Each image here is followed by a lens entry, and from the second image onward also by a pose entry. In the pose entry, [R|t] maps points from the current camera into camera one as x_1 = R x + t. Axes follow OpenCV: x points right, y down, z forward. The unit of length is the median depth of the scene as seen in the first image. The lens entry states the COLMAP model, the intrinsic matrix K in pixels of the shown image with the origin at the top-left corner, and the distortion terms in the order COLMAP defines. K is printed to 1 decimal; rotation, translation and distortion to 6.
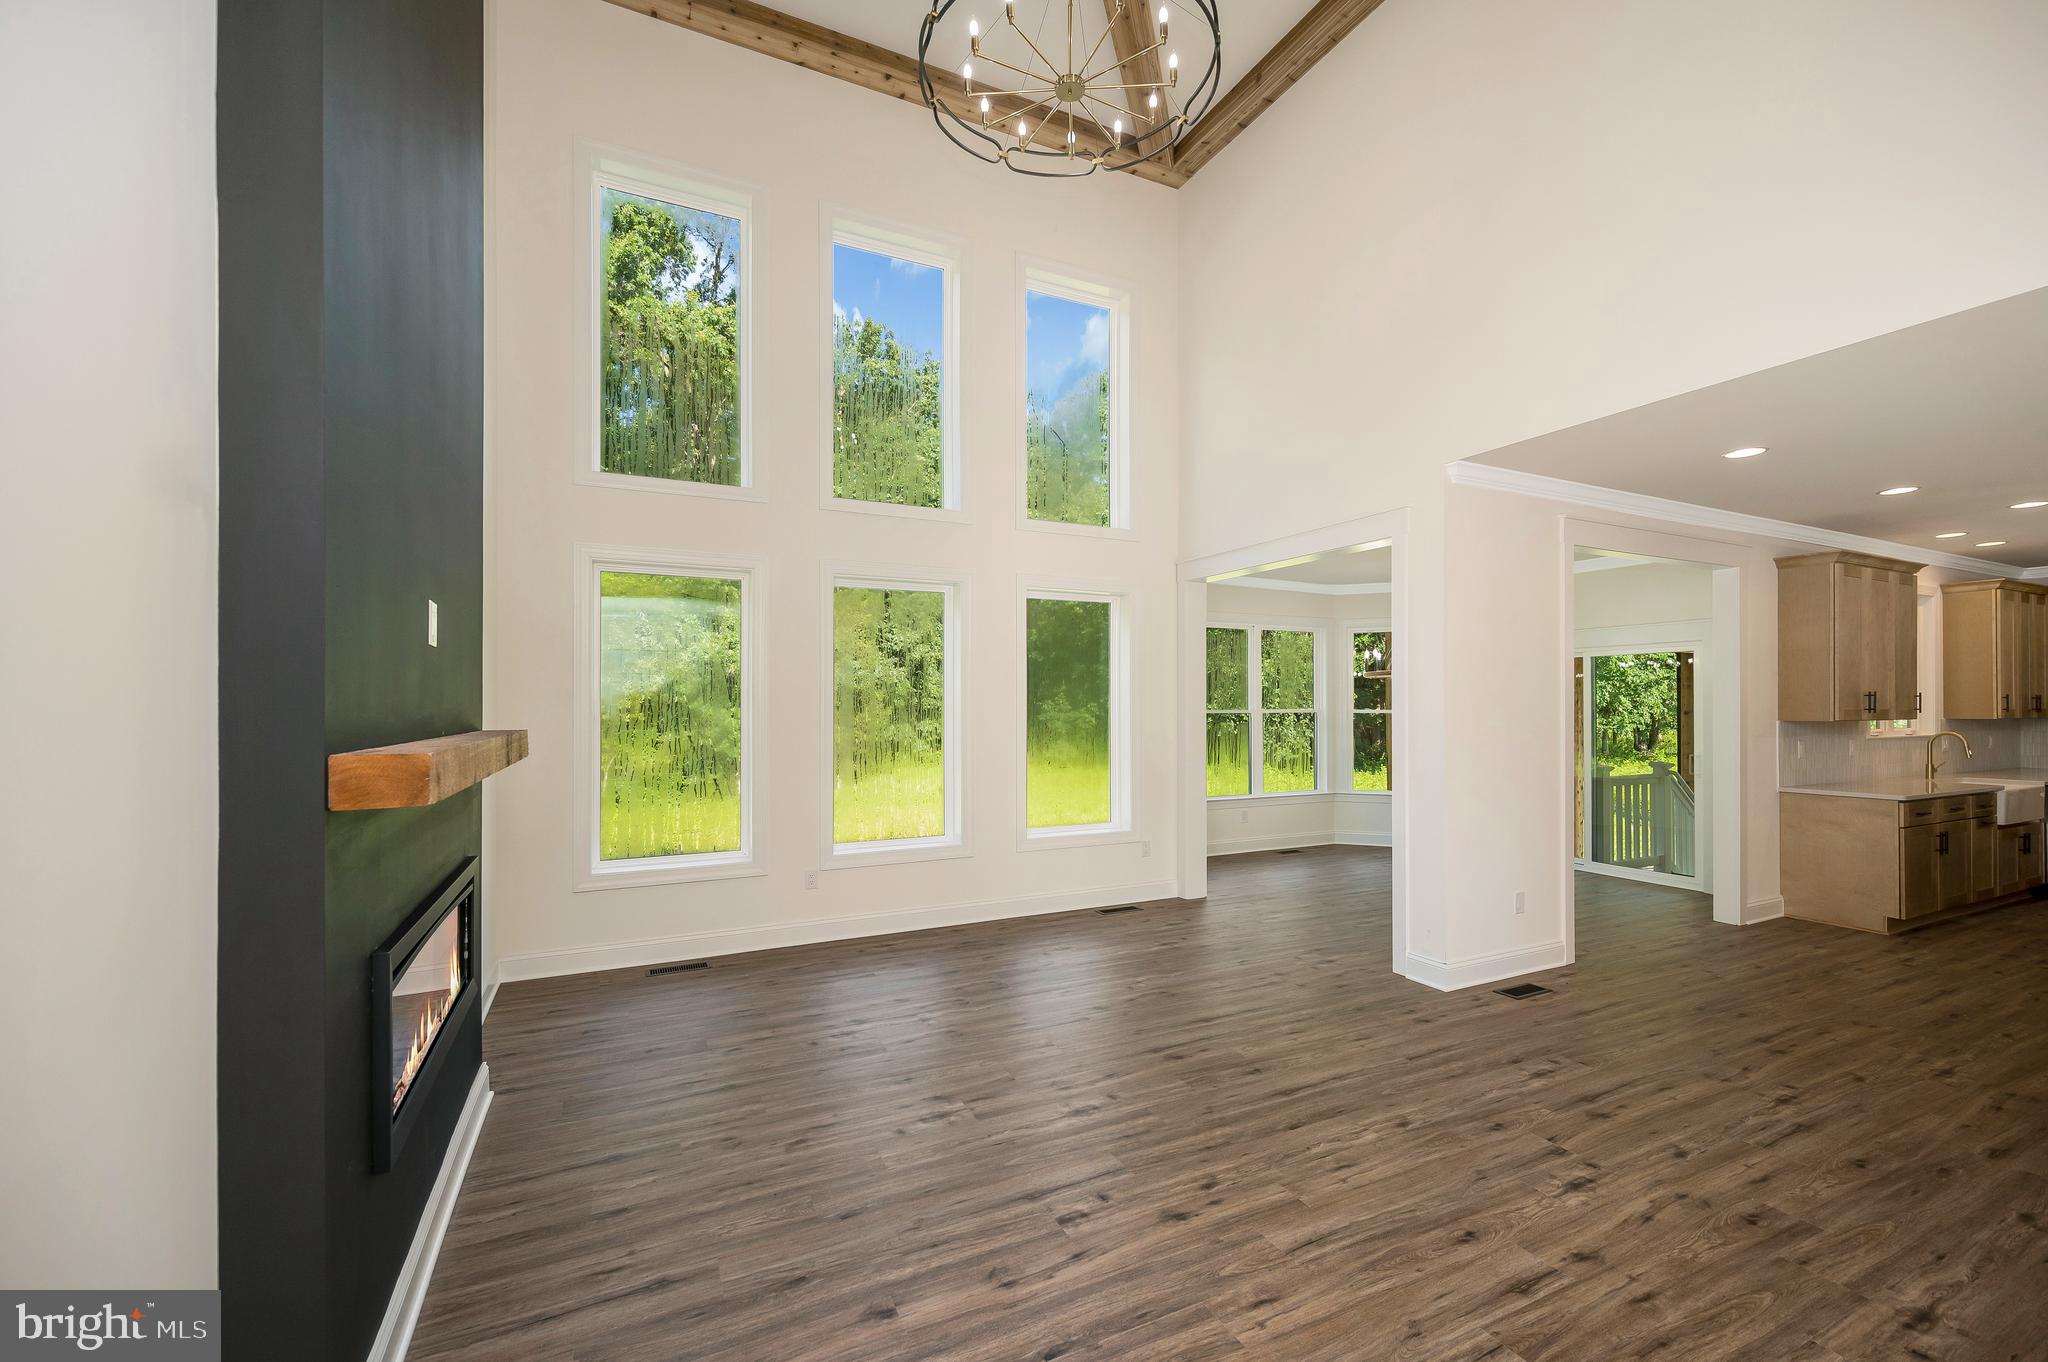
lens RADIAL K [[828.4, 0, 1014.3], [0, 828.4, 649.8], [0, 0, 1]] dist [0.002843, 0.000238]
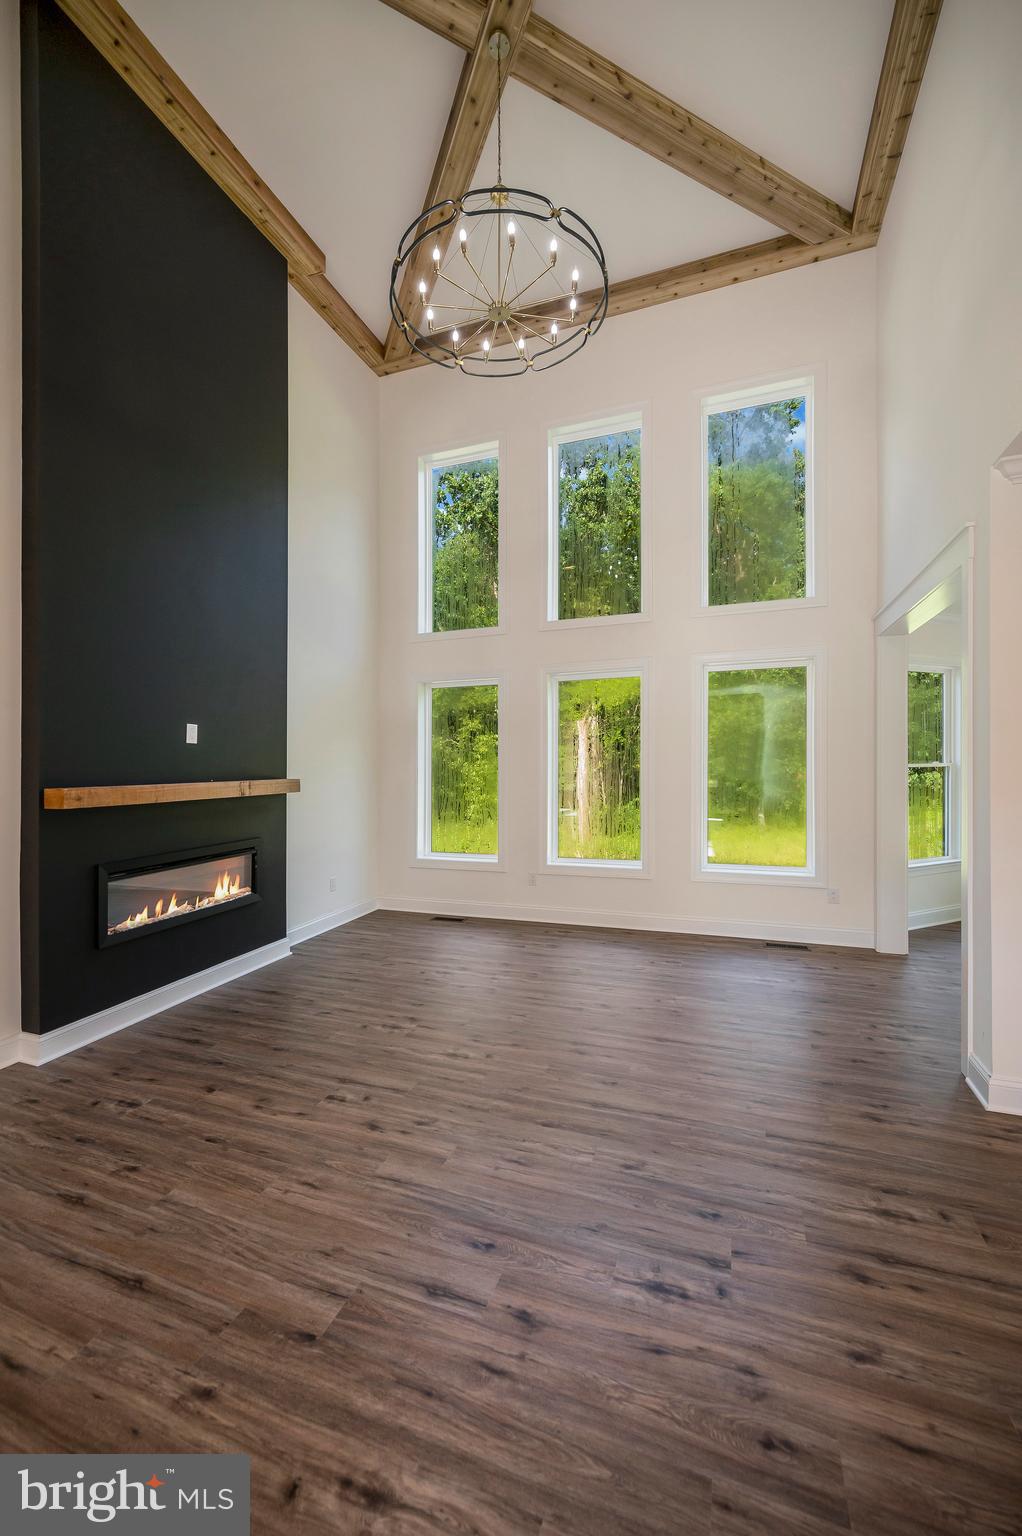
lens RADIAL K [[609.7, 0, 510.7], [0, 609.7, 716.8], [0, 0, 1]] dist [0.004444, -0.002477]
pose [[0.697351, -0.061982, -0.714045, 0.956282], [0.060163, 0.997800, -0.027856, 0.024718], [0.714201, -0.023534, 0.699545, 0.380147]]
